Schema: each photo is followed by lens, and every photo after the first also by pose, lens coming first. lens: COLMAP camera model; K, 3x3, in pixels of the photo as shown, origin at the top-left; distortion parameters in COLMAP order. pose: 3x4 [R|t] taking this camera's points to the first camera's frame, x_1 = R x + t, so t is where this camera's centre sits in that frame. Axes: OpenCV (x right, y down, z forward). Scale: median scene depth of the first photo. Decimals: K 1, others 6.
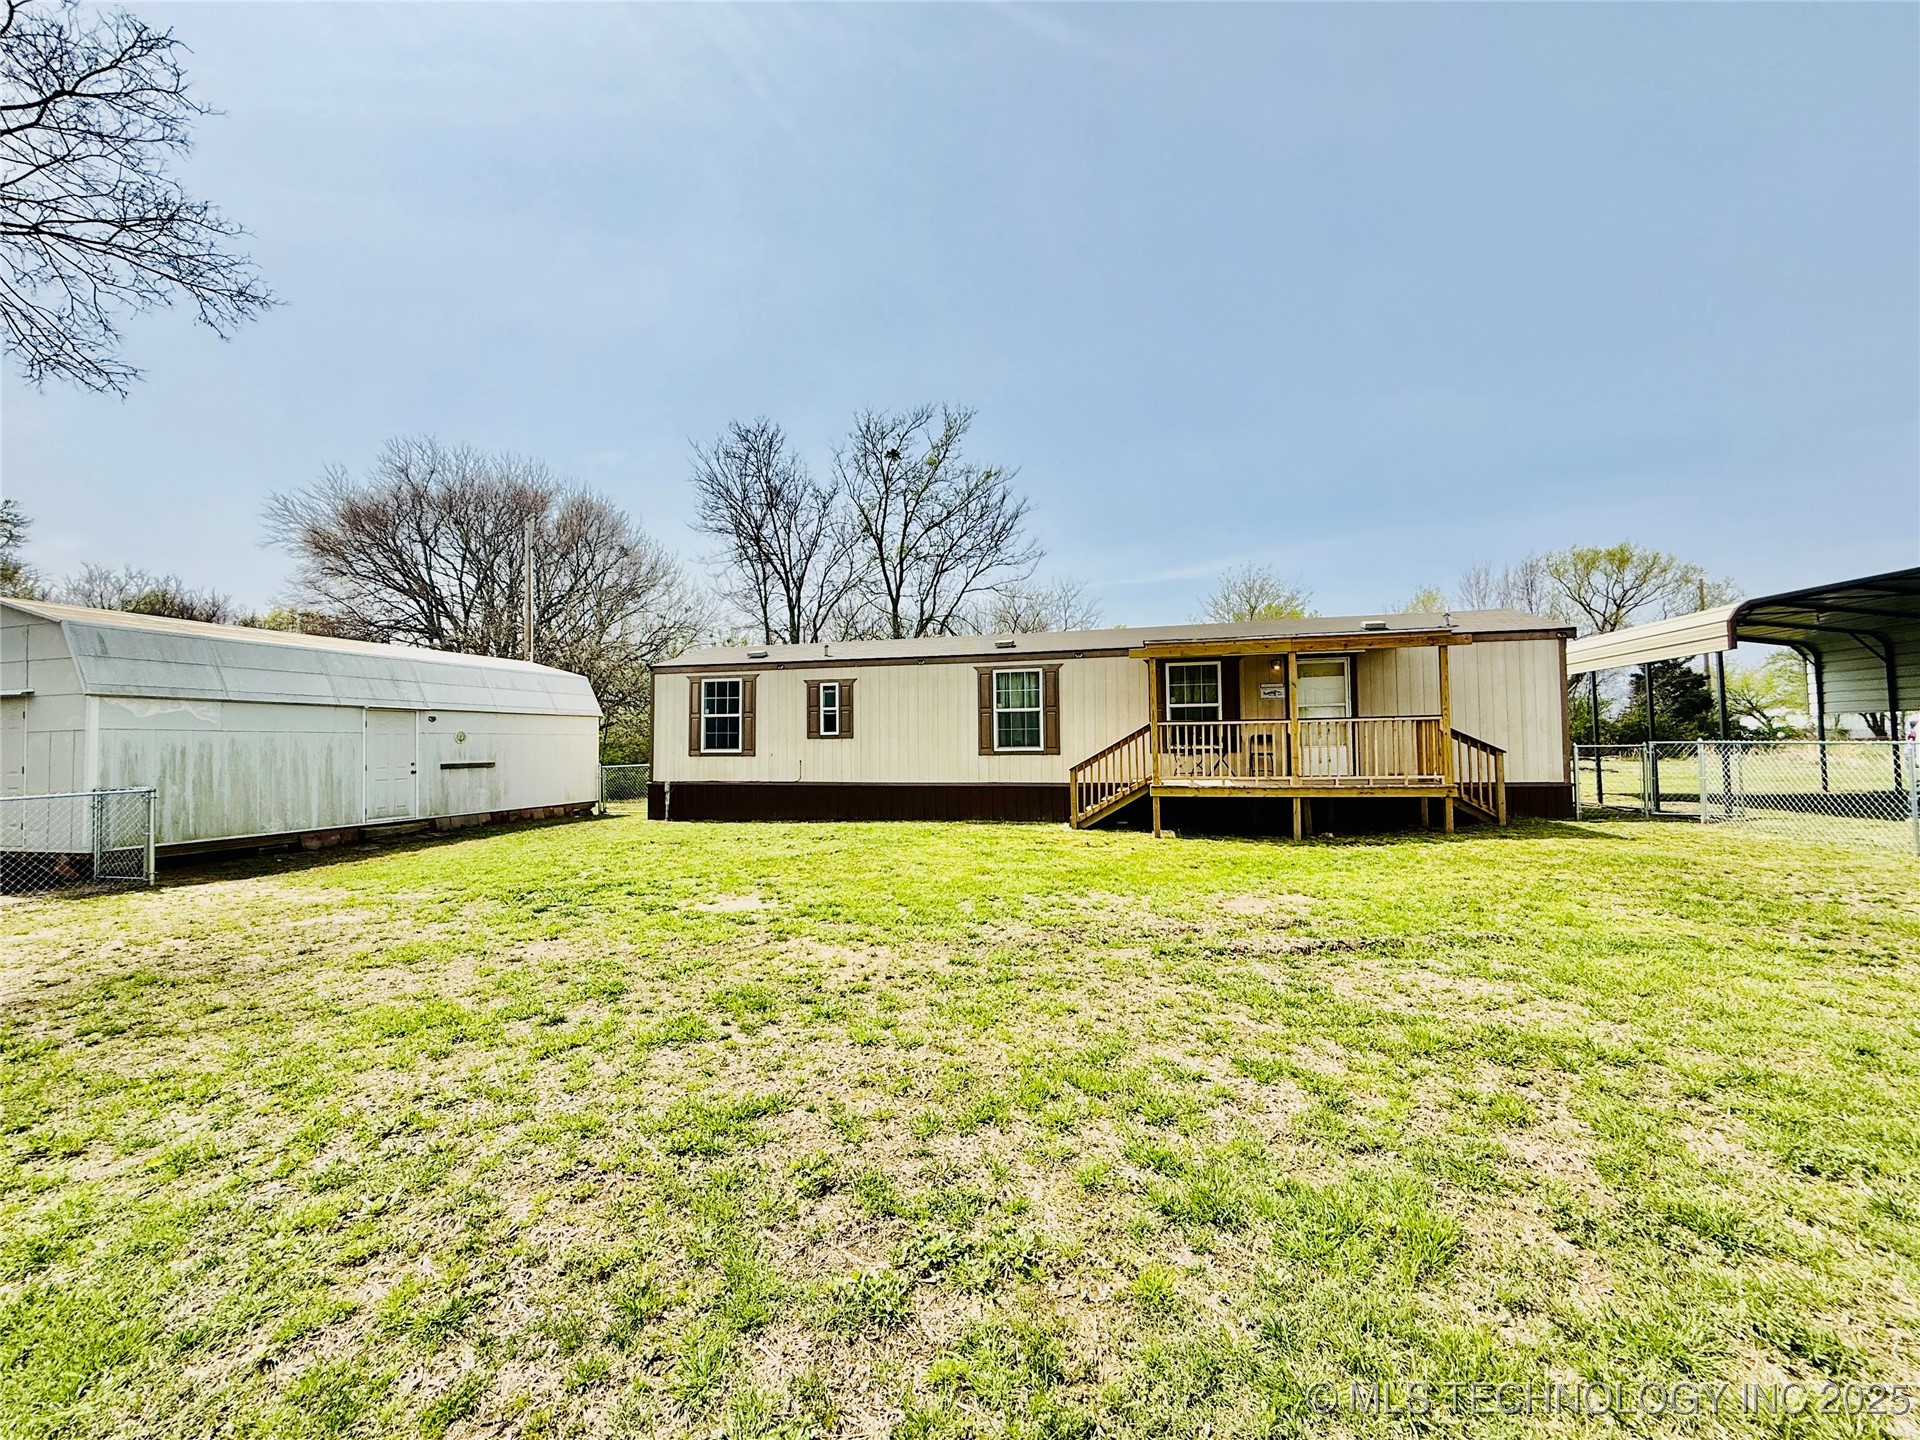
lens RADIAL K [[763.7, 0, 955.0], [0, 763.7, 720.7], [0, 0, 1]] dist [0.000062, 0.000269]
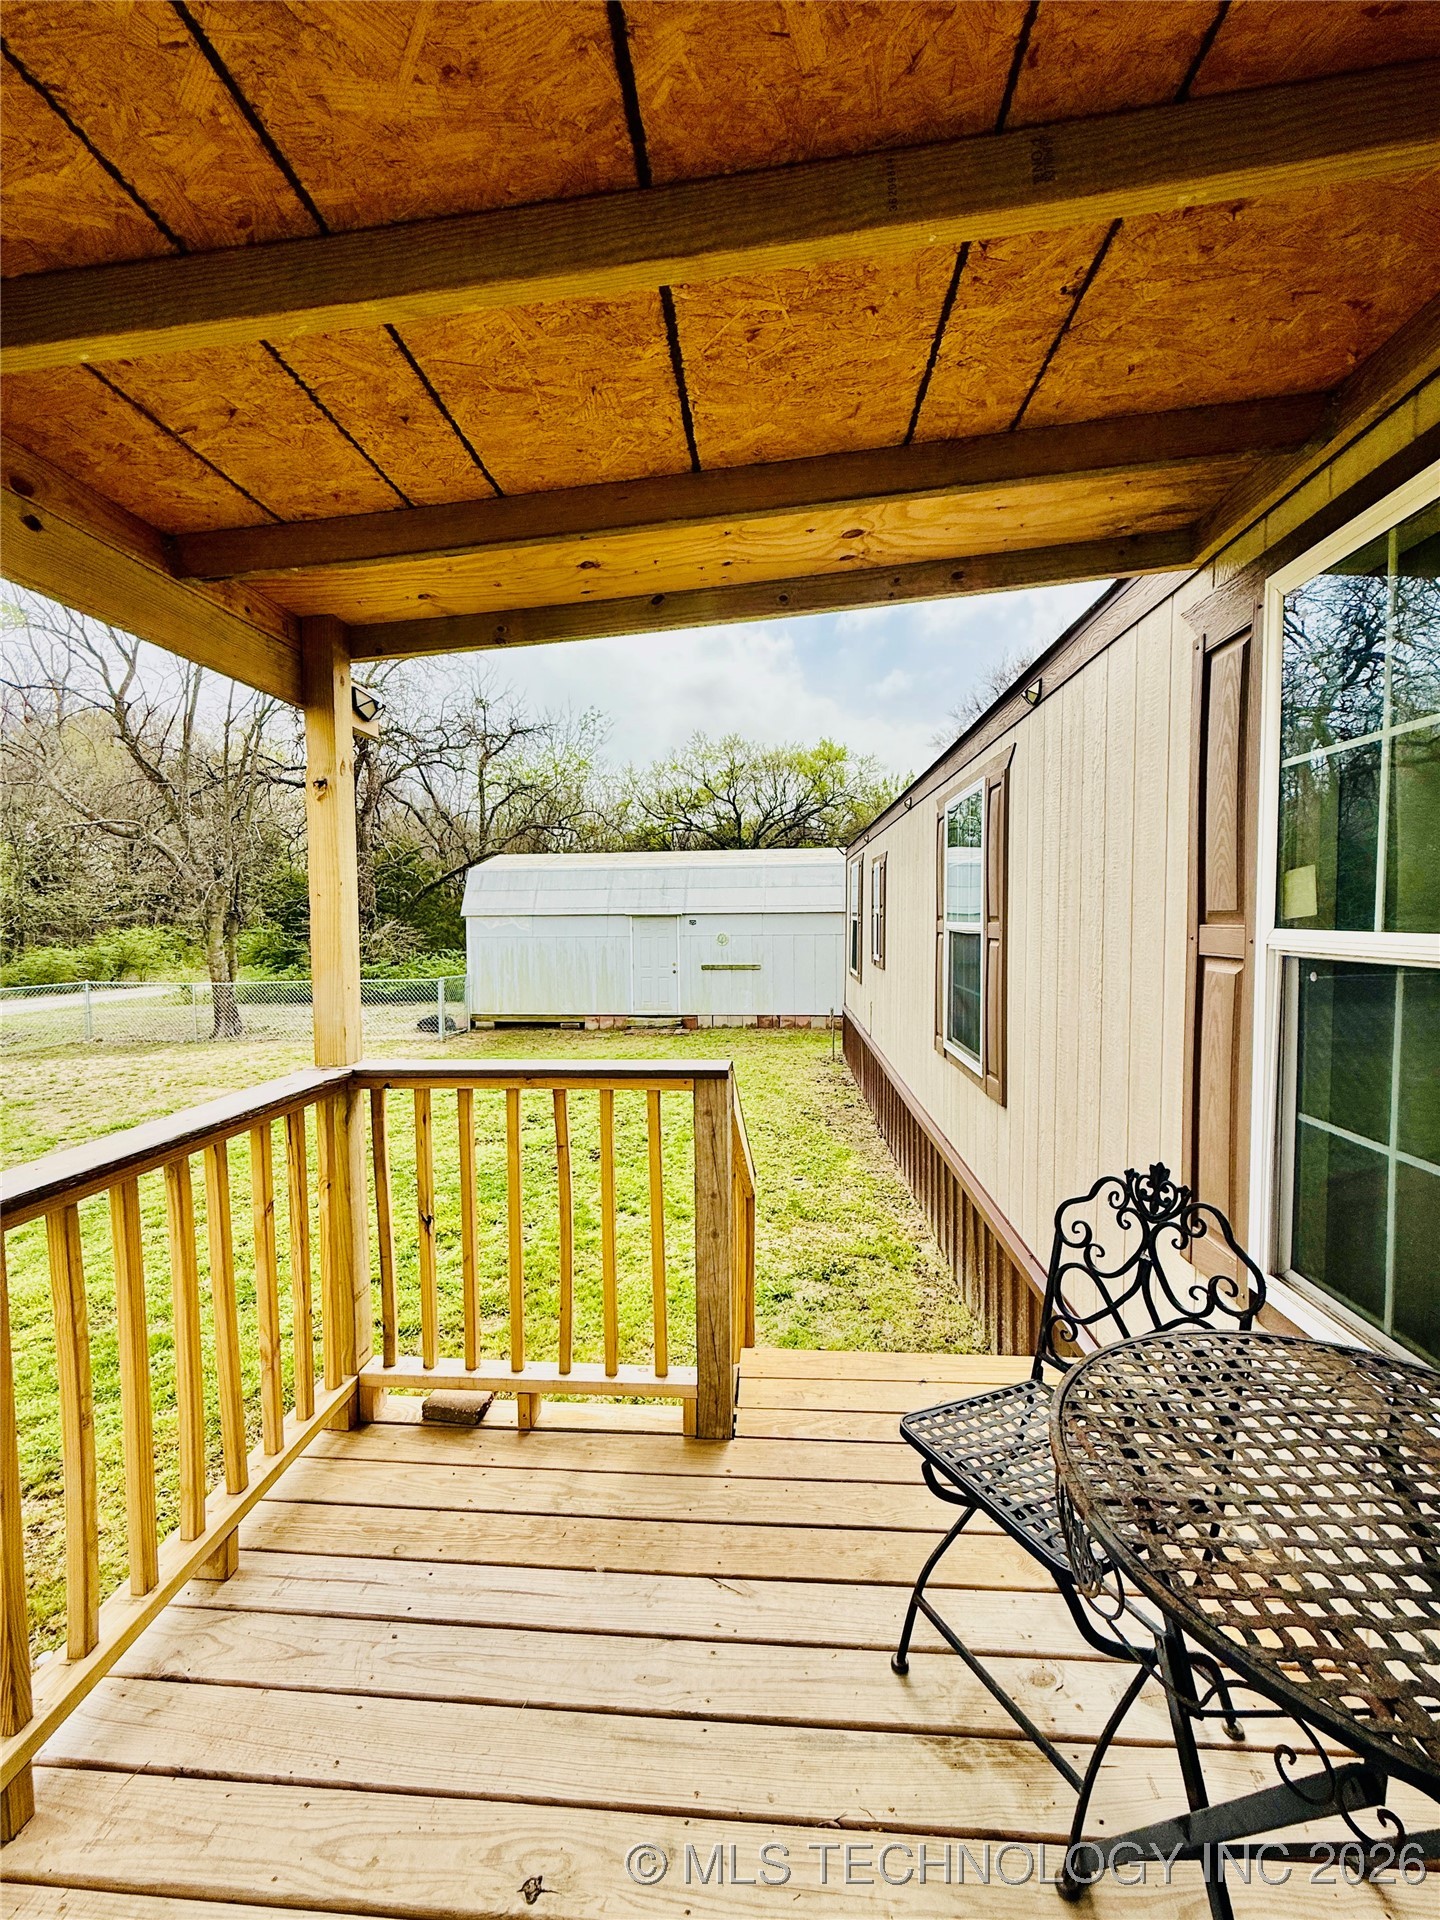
lens RADIAL K [[763.7, 0, 721.8], [0, 763.7, 953.5], [0, 0, 1]] dist [0.000062, 0.000269]
pose [[0.176756, 0.057359, -0.982582, 0.427048], [0.040020, 0.997056, 0.065403, -0.031217], [0.983441, -0.050884, 0.173940, 0.980438]]
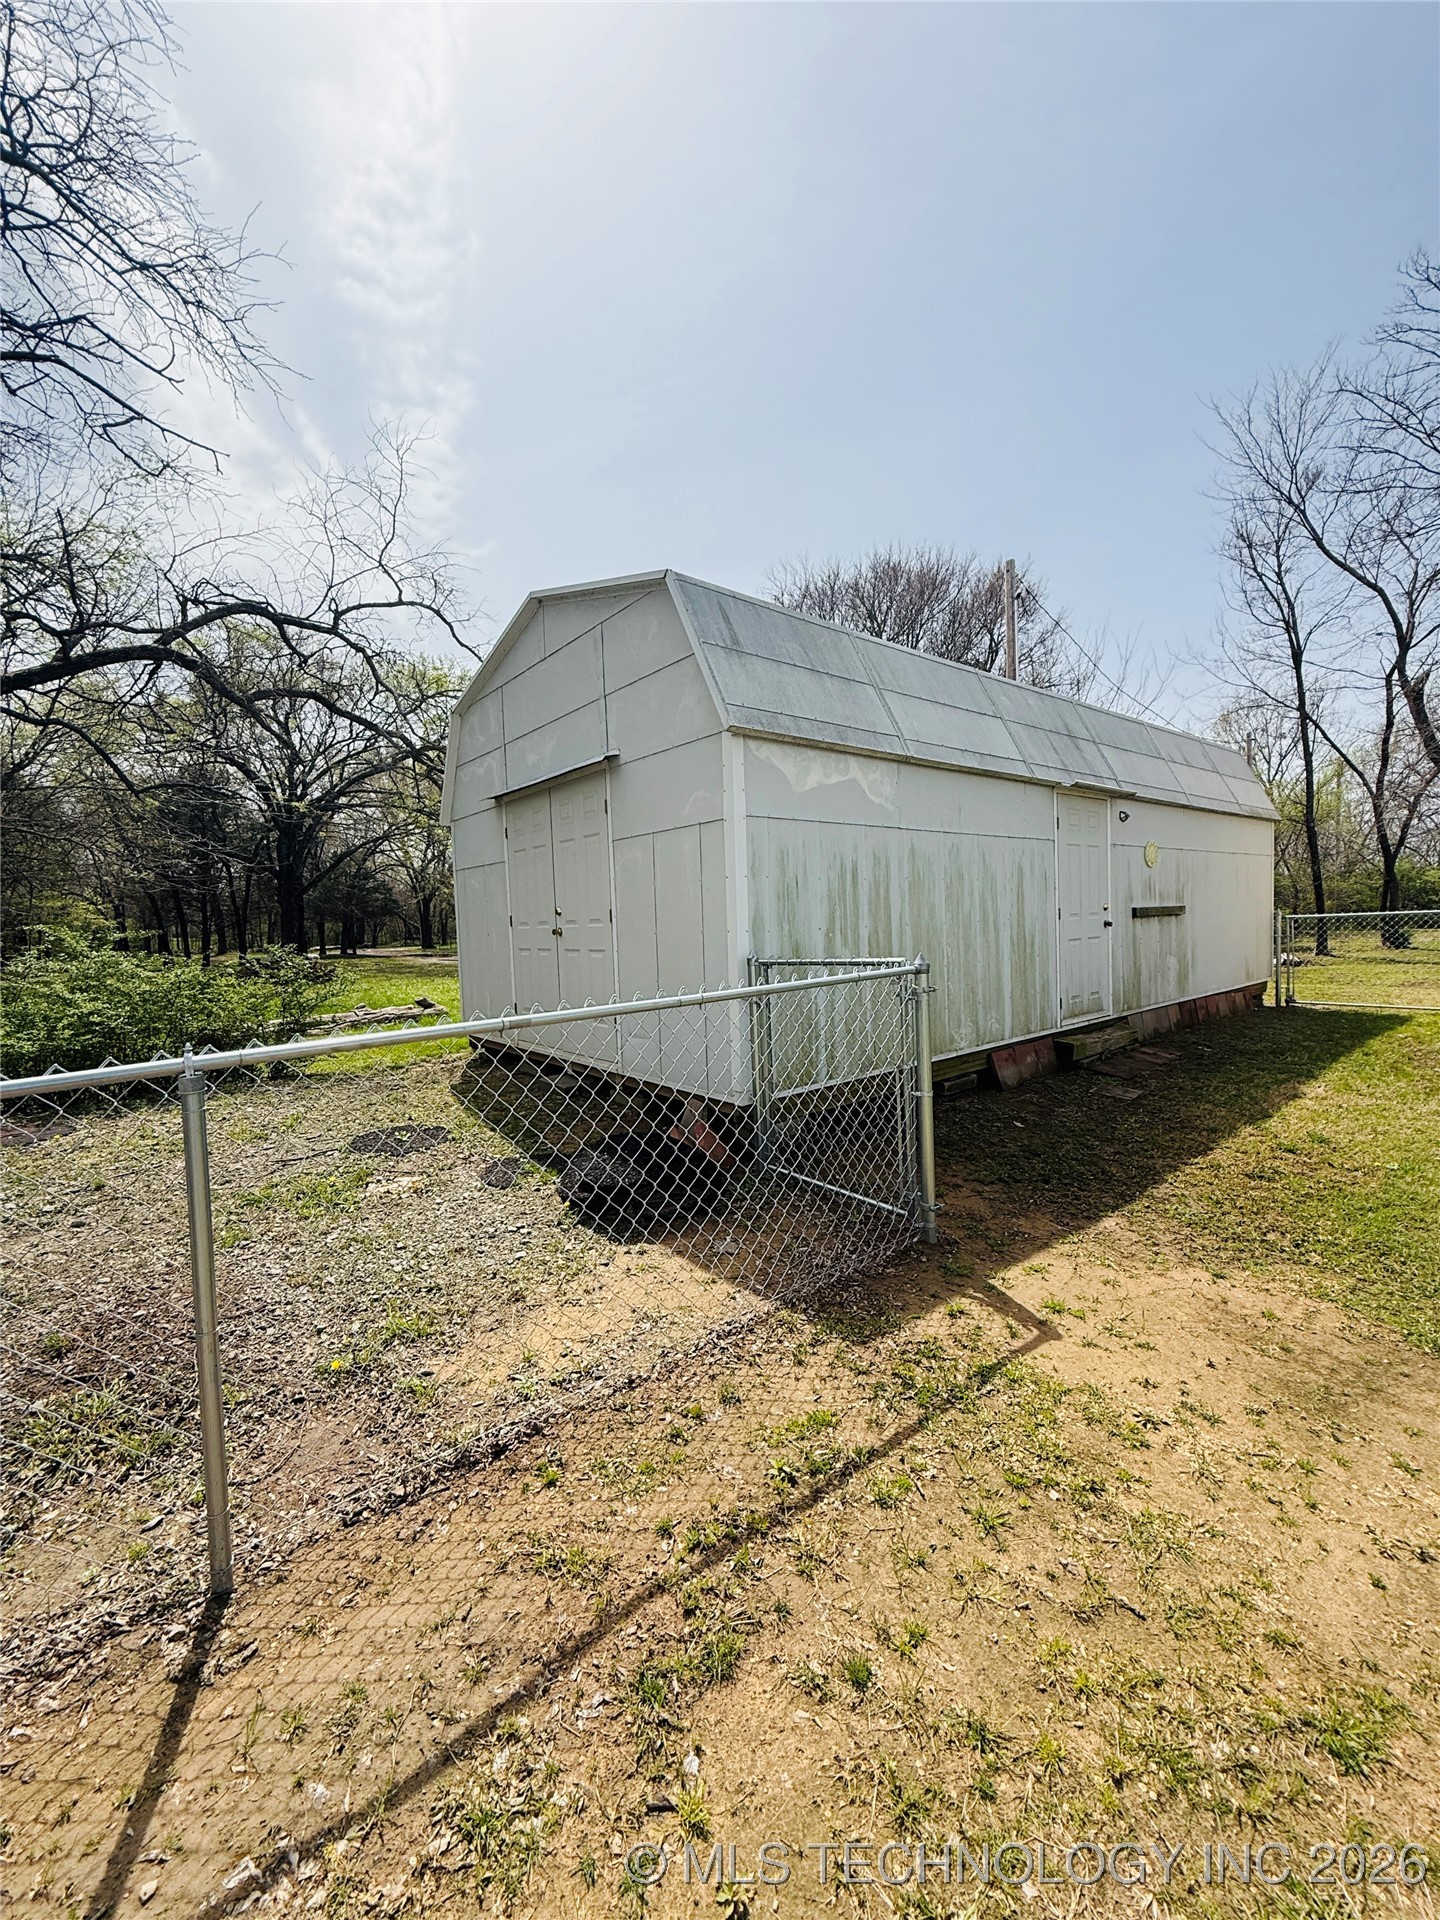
lens RADIAL K [[763.7, 0, 721.8], [0, 763.7, 953.5], [0, 0, 1]] dist [0.000062, 0.000269]
pose [[0.820458, 0.014162, -0.571532, -0.705341], [0.039423, 0.995912, 0.081271, 0.041010], [0.570347, -0.089211, 0.816545, 0.508878]]
